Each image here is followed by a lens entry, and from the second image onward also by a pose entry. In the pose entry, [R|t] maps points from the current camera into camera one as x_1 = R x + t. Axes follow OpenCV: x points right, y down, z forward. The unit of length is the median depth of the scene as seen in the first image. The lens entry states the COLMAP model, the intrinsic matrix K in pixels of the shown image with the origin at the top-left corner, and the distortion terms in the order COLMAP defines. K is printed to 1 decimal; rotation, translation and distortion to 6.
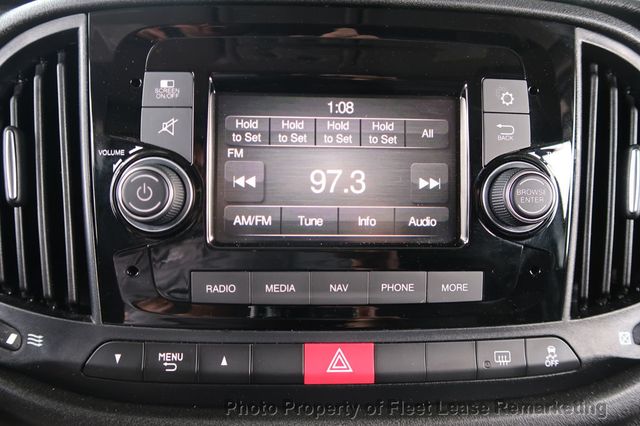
lens RADIAL K [[441.9, 0, 318.0], [0, 441.9, 210.2], [0, 0, 1]] dist [-0.021156, 0.005860]
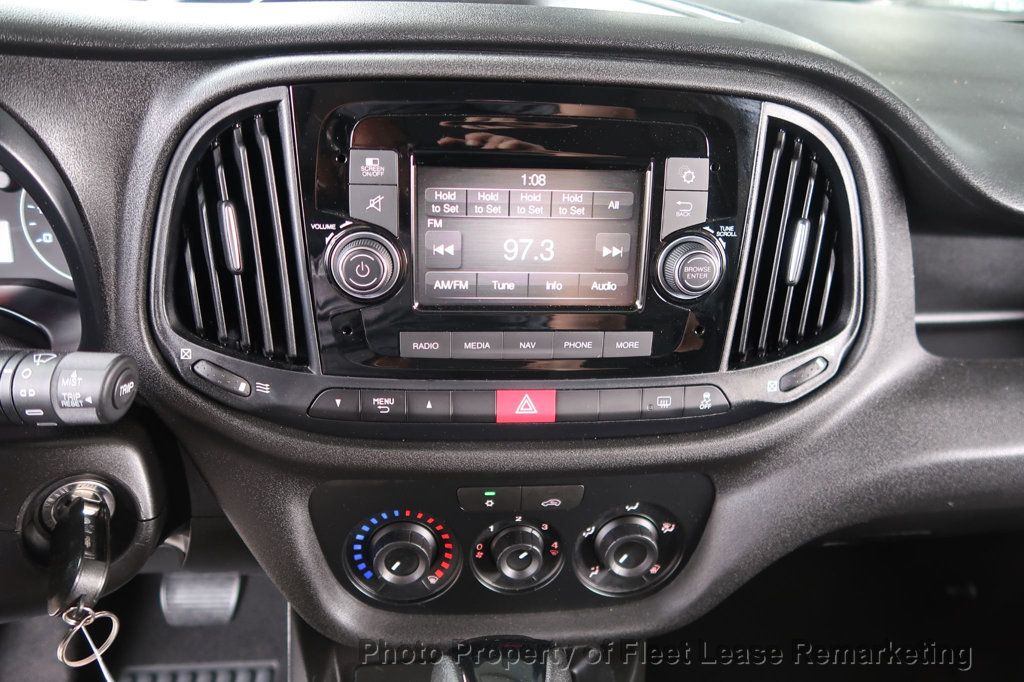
lens RADIAL K [[707.0, 0, 511.7], [0, 707.0, 340.3], [0, 0, 1]] dist [-0.021156, 0.005860]
pose [[0.998501, 0.007003, 0.054276, -0.092578], [-0.022375, 0.957337, 0.288105, -0.360253], [-0.049943, -0.288888, 0.956059, -0.745505]]
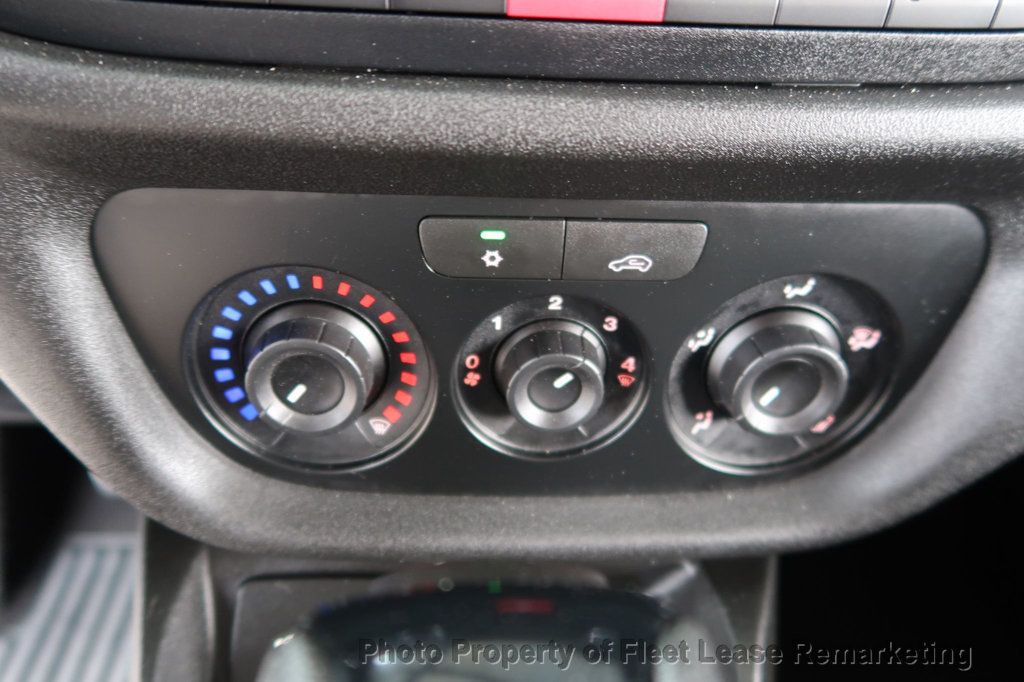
lens RADIAL K [[707.0, 0, 512.2], [0, 707.0, 343.7], [0, 0, 1]] dist [-0.021156, 0.005860]
pose [[0.999539, 0.026542, 0.014717, -0.029772], [-0.030310, 0.897412, 0.440151, 0.347973], [-0.001525, -0.440394, 0.897803, 0.170549]]
